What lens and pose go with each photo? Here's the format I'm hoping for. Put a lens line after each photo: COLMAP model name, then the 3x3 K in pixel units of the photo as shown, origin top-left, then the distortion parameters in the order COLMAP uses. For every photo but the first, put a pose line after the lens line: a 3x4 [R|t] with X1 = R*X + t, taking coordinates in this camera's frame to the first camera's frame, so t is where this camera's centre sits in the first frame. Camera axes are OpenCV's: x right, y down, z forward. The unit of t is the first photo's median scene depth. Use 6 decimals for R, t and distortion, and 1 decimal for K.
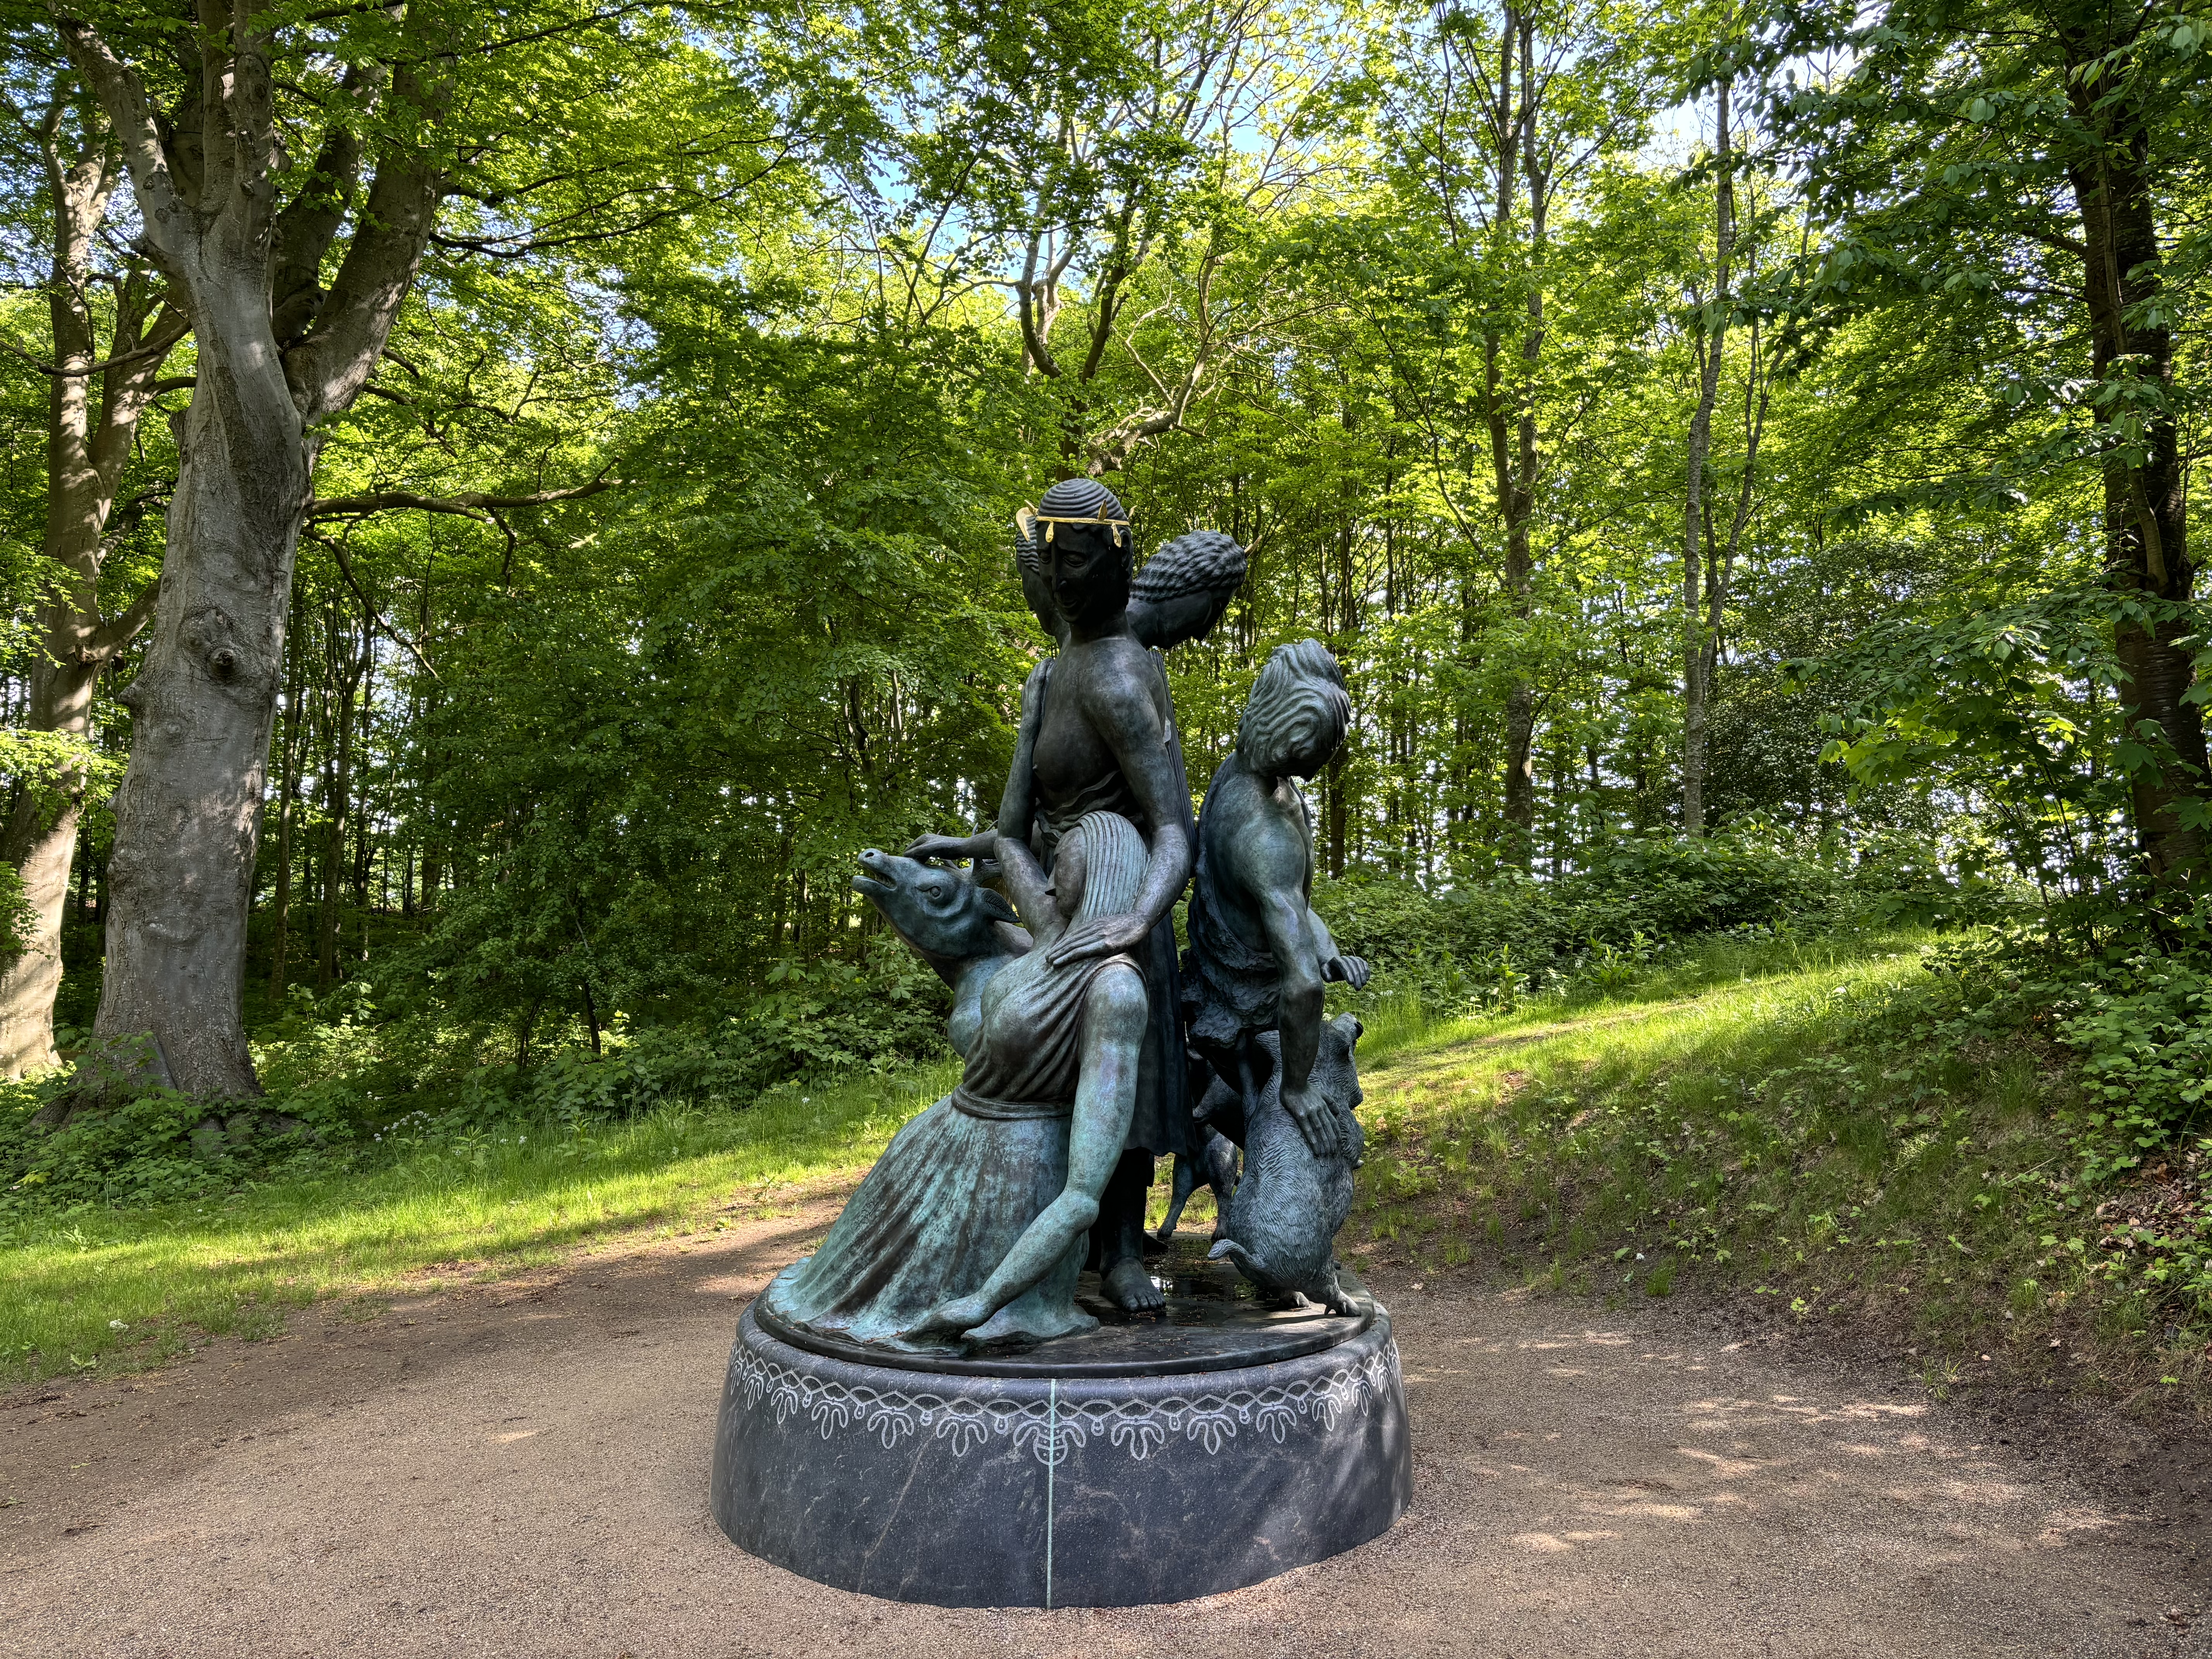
lens RADIAL K [[1660.1, 0, 1108.0], [0, 1660.1, 882.5], [0, 0, 1]] dist [-0.001898, 0.001319]
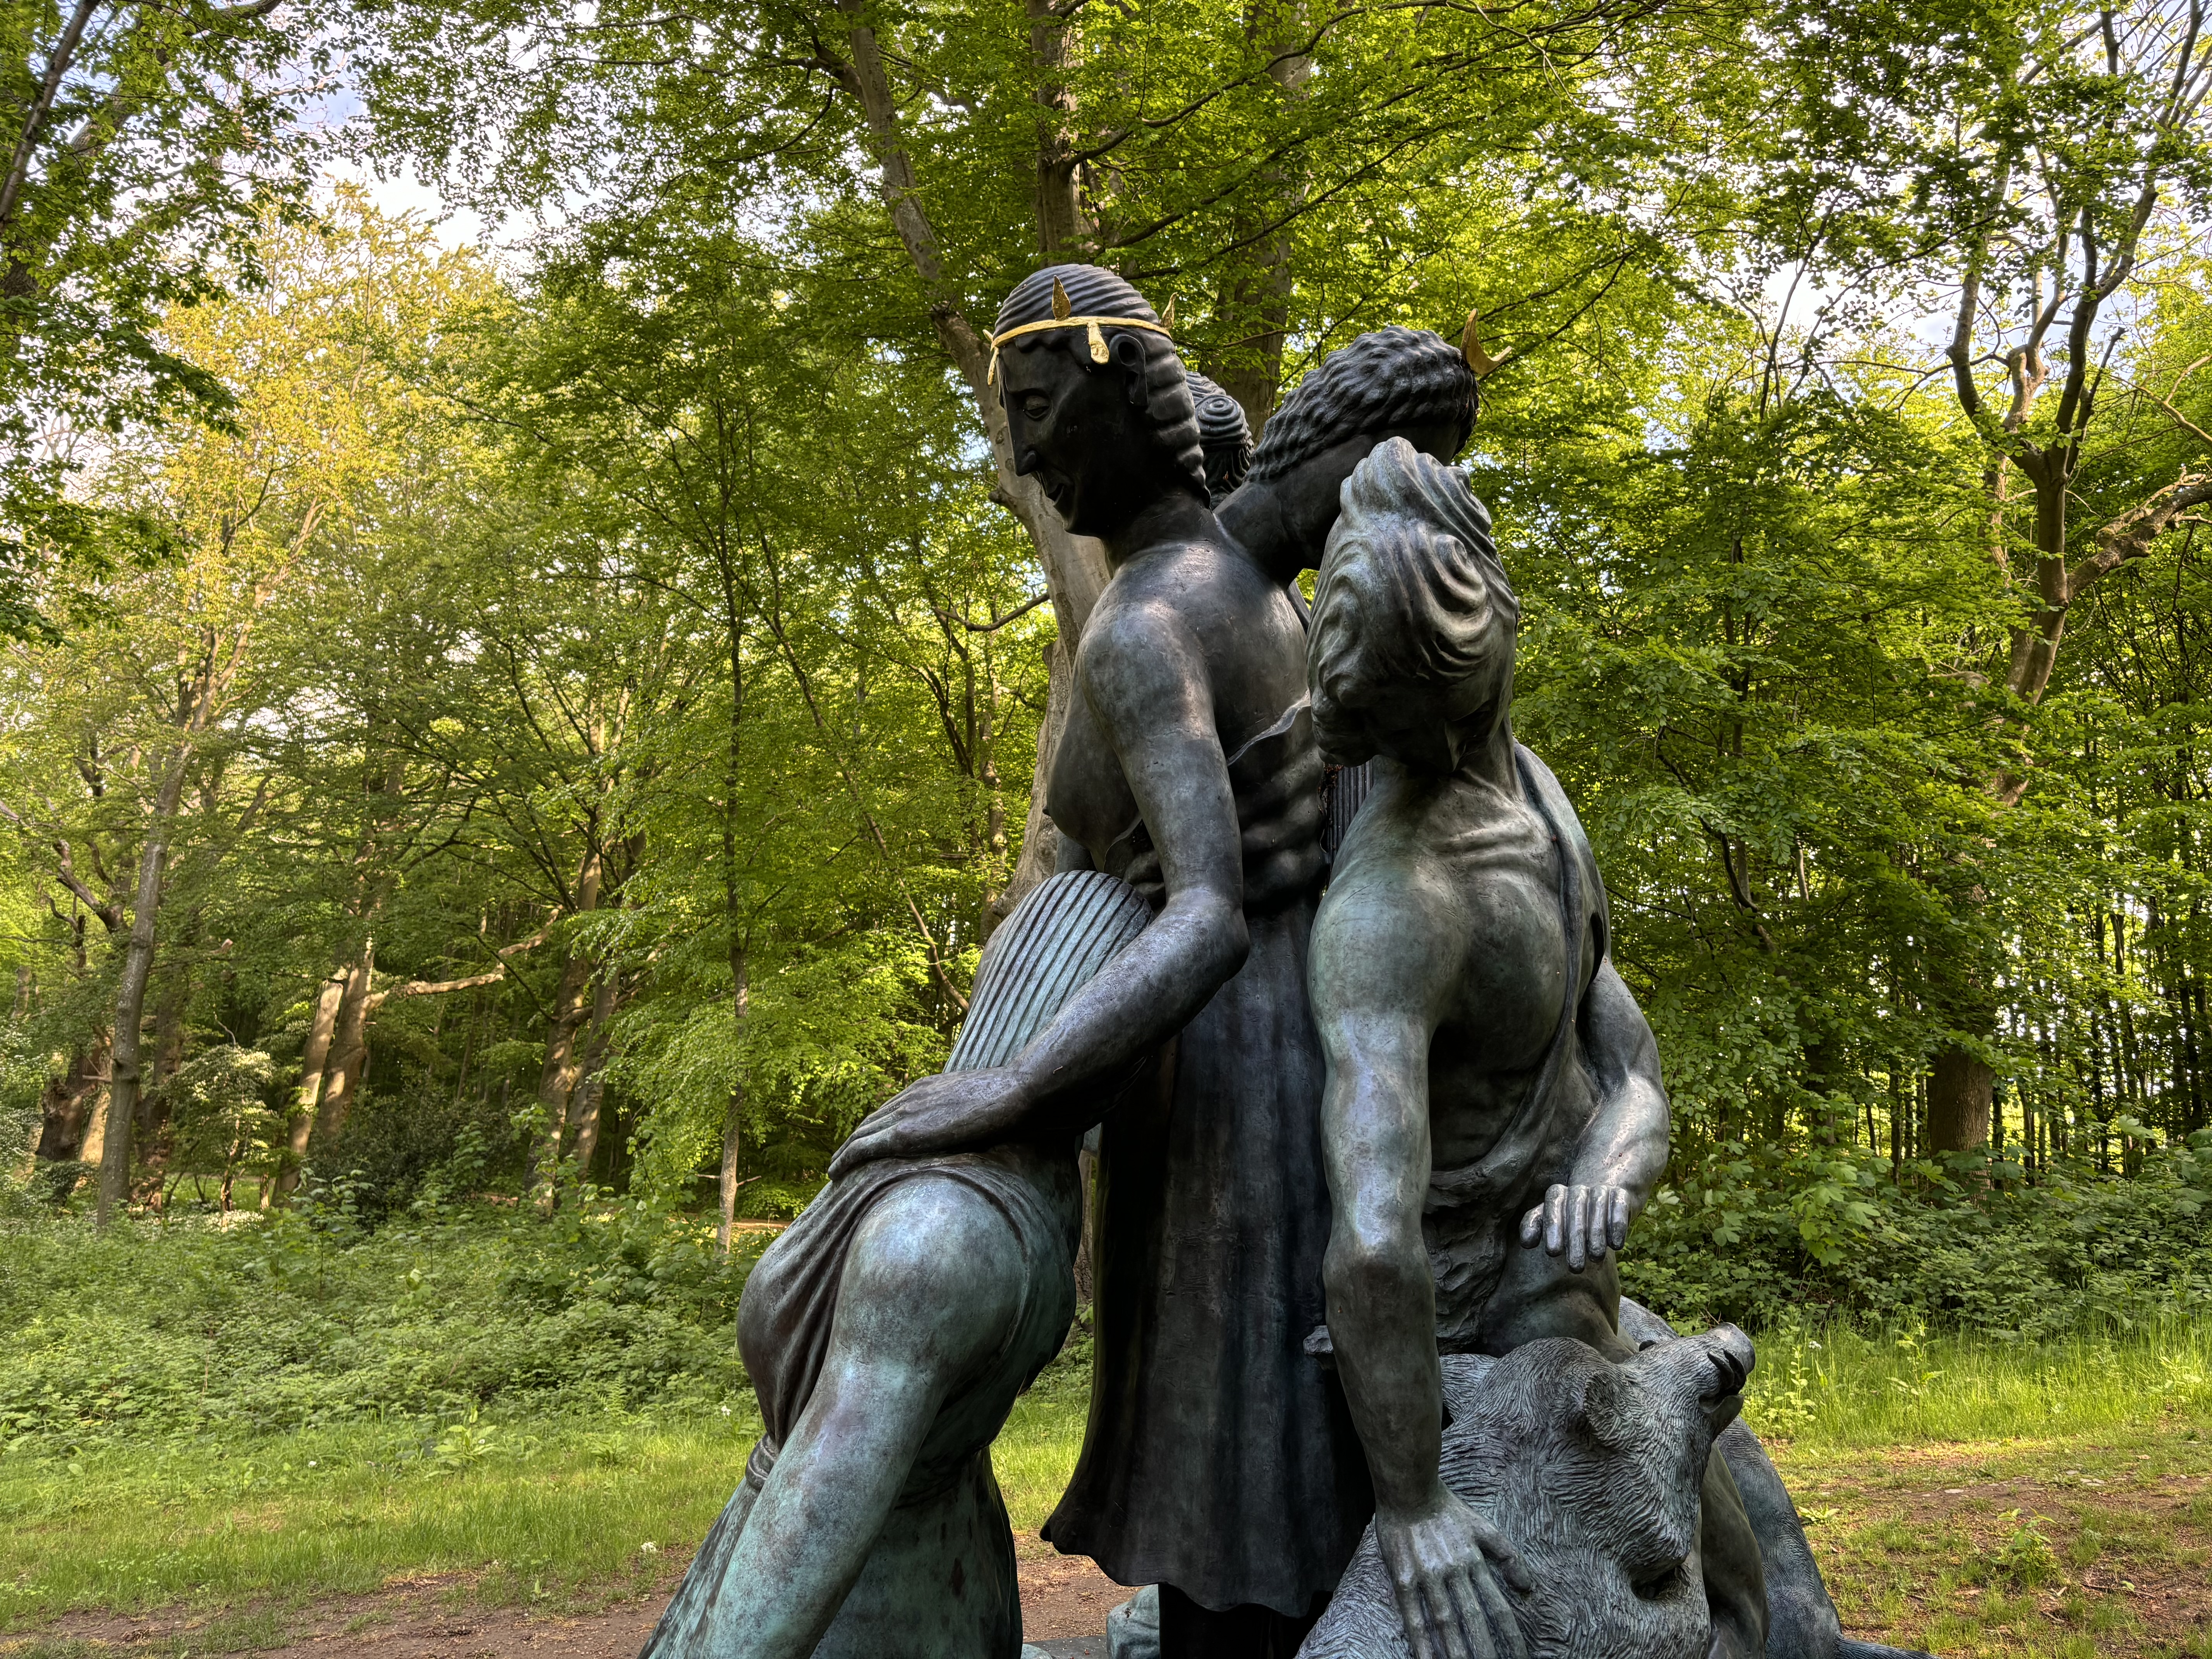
lens RADIAL K [[1660.1, 0, 1108.0], [0, 1660.1, 882.5], [0, 0, 1]] dist [-0.001898, 0.001319]
pose [[0.806851, -0.066990, -0.586945, 0.103142], [-0.012338, 0.991422, -0.130115, 0.008679], [0.590626, 0.112225, 0.799103, 0.207930]]
